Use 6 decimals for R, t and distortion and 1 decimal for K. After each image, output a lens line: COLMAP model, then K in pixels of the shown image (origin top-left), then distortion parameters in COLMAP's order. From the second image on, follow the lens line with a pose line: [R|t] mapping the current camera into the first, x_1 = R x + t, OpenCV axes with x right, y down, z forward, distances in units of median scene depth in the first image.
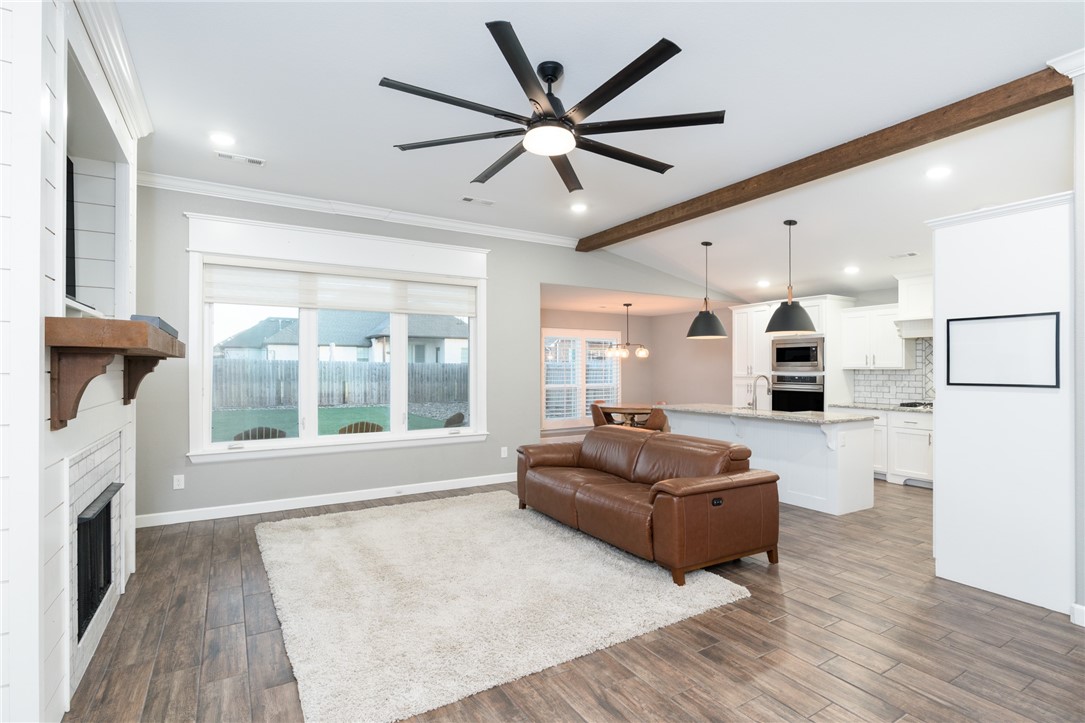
lens RADIAL K [[530.4, 0, 540.2], [0, 530.4, 354.9], [0, 0, 1]] dist [0.001206, 0.000540]
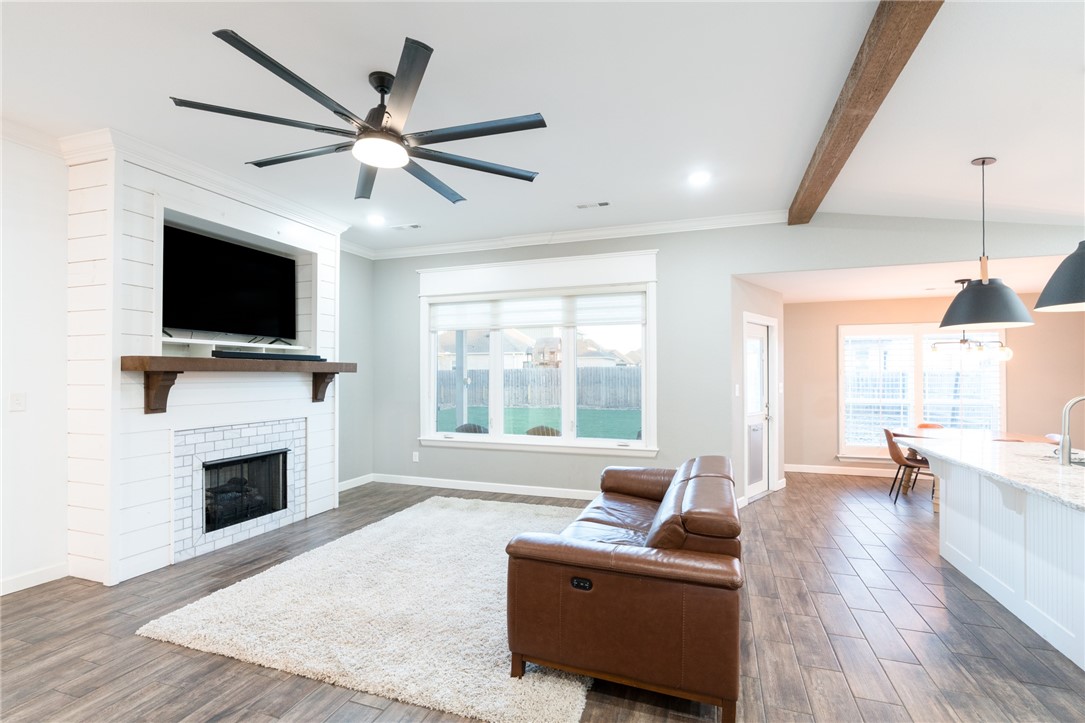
lens RADIAL K [[490.9, 0, 538.2], [0, 490.9, 353.5], [0, 0, 1]] dist [-0.002162, -0.000157]
pose [[0.633570, -0.038592, -0.772723, 0.461398], [0.018559, 0.999226, -0.034687, 0.008561], [0.773463, 0.007636, 0.633795, 0.330197]]
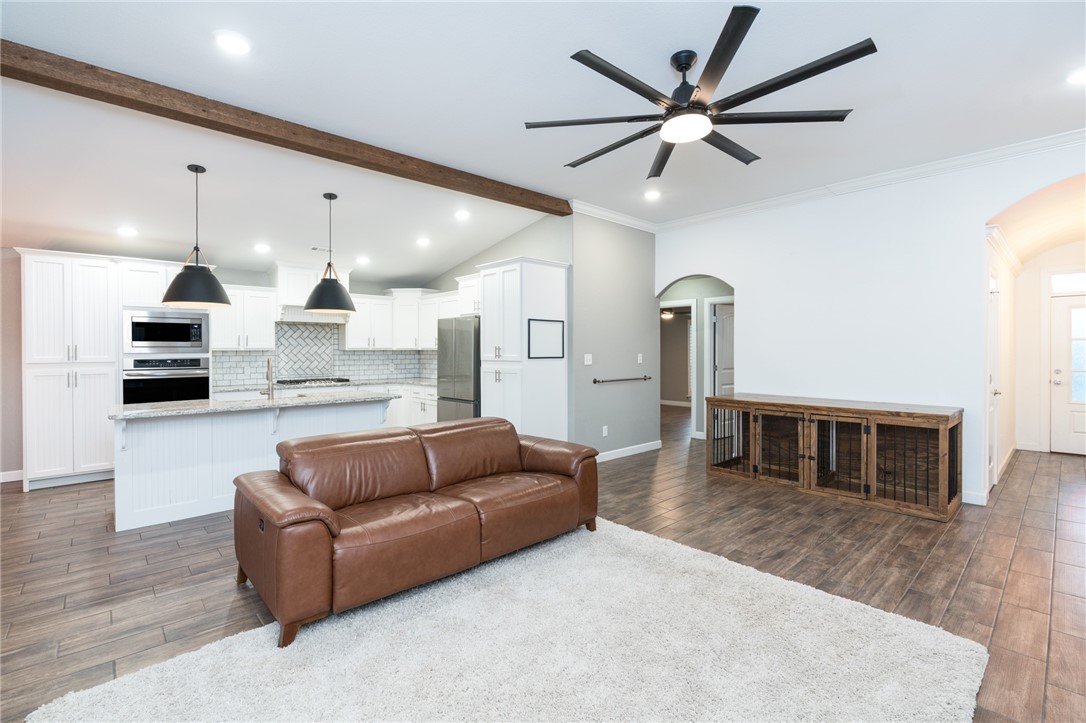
lens RADIAL K [[491.3, 0, 538.7], [0, 491.3, 353.5], [0, 0, 1]] dist [-0.002162, -0.000157]
pose [[-0.201950, -0.009981, 0.979345, -0.443036], [-0.022268, 0.999736, 0.005597, 0.018396], [-0.979143, -0.020677, -0.202119, 0.757205]]
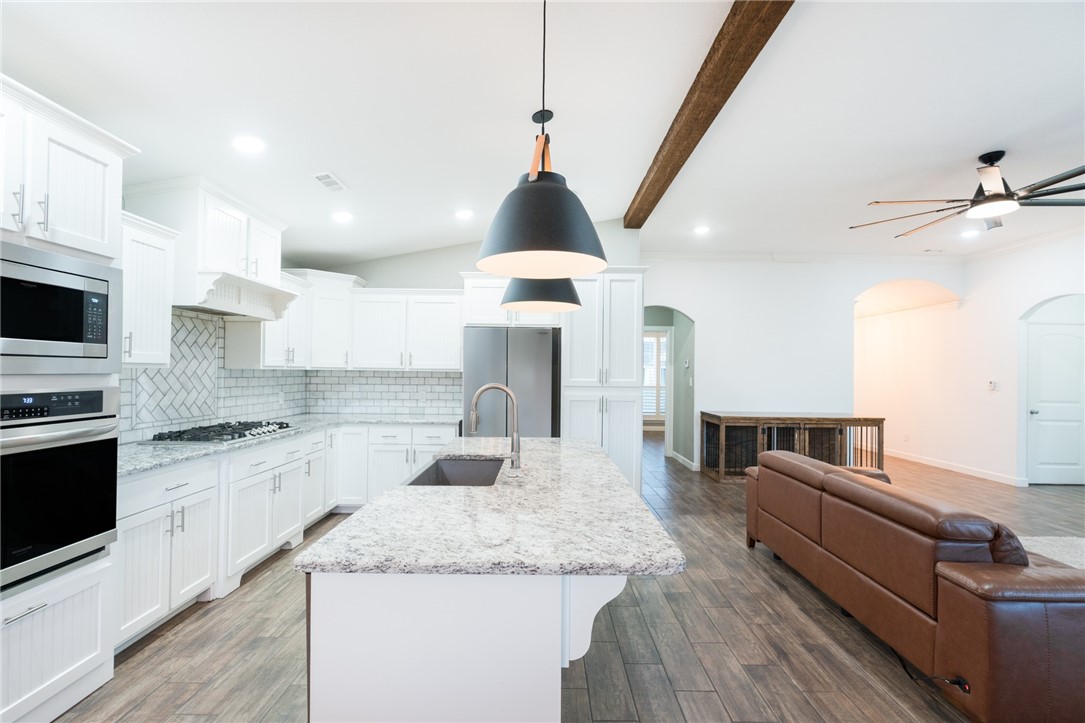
lens RADIAL K [[479.0, 0, 542.5], [0, 479.0, 361.5], [0, 0, 1]] dist [0.002007, 0.000346]
pose [[-0.856222, -0.000766, 0.516608, 0.187726], [-0.026095, 0.998786, -0.041769, 0.034382], [-0.515949, -0.049245, -0.855203, 1.342368]]
